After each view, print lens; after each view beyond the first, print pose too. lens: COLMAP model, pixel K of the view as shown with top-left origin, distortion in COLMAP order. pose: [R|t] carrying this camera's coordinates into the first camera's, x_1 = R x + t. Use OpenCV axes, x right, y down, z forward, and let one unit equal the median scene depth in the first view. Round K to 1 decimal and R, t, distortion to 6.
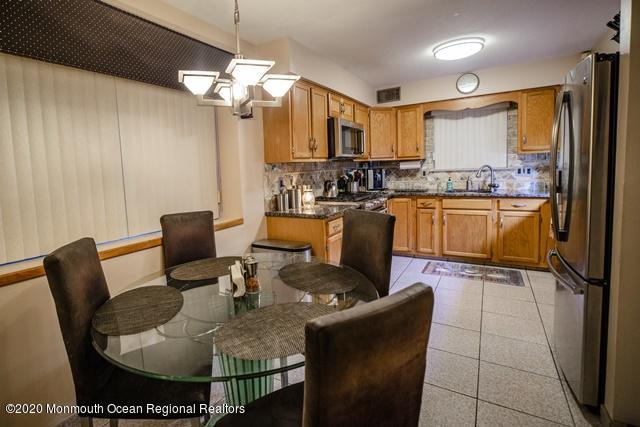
lens RADIAL K [[279.5, 0, 297.1], [0, 279.5, 186.3], [0, 0, 1]] dist [-0.004352, -0.002282]
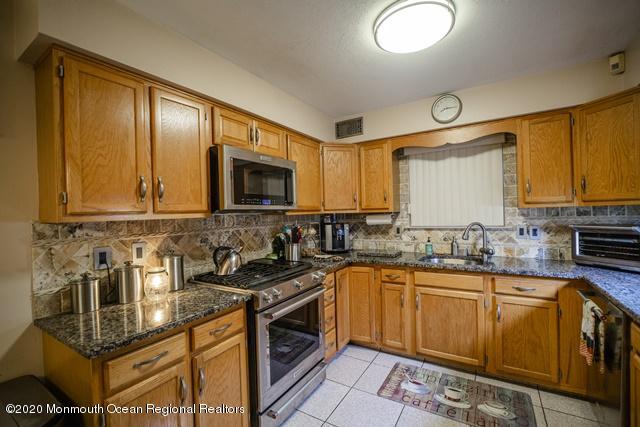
lens RADIAL K [[279.5, 0, 308.3], [0, 279.5, 215.0], [0, 0, 1]] dist [-0.004352, -0.002282]
pose [[0.999546, 0.012844, 0.027266, 0.249548], [-0.010986, 0.997677, -0.067235, -0.046050], [-0.028066, 0.066905, 0.997365, 0.323839]]
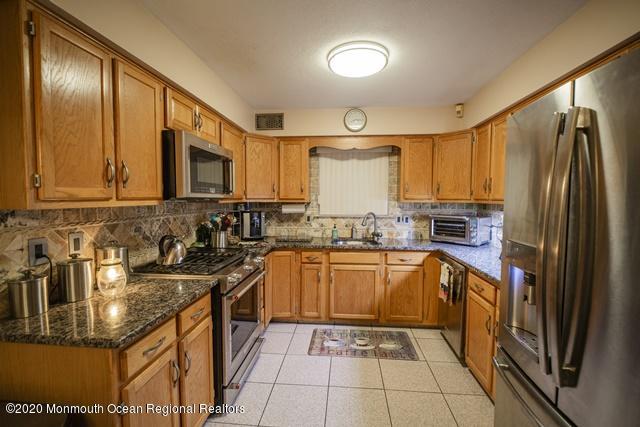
lens RADIAL K [[279.5, 0, 317.5], [0, 279.5, 215.2], [0, 0, 1]] dist [-0.004352, -0.002282]
pose [[0.888059, 0.017309, 0.459404, 0.105816], [-0.005609, 0.999625, -0.026820, -0.044304], [-0.459696, 0.021241, 0.887822, 0.283229]]
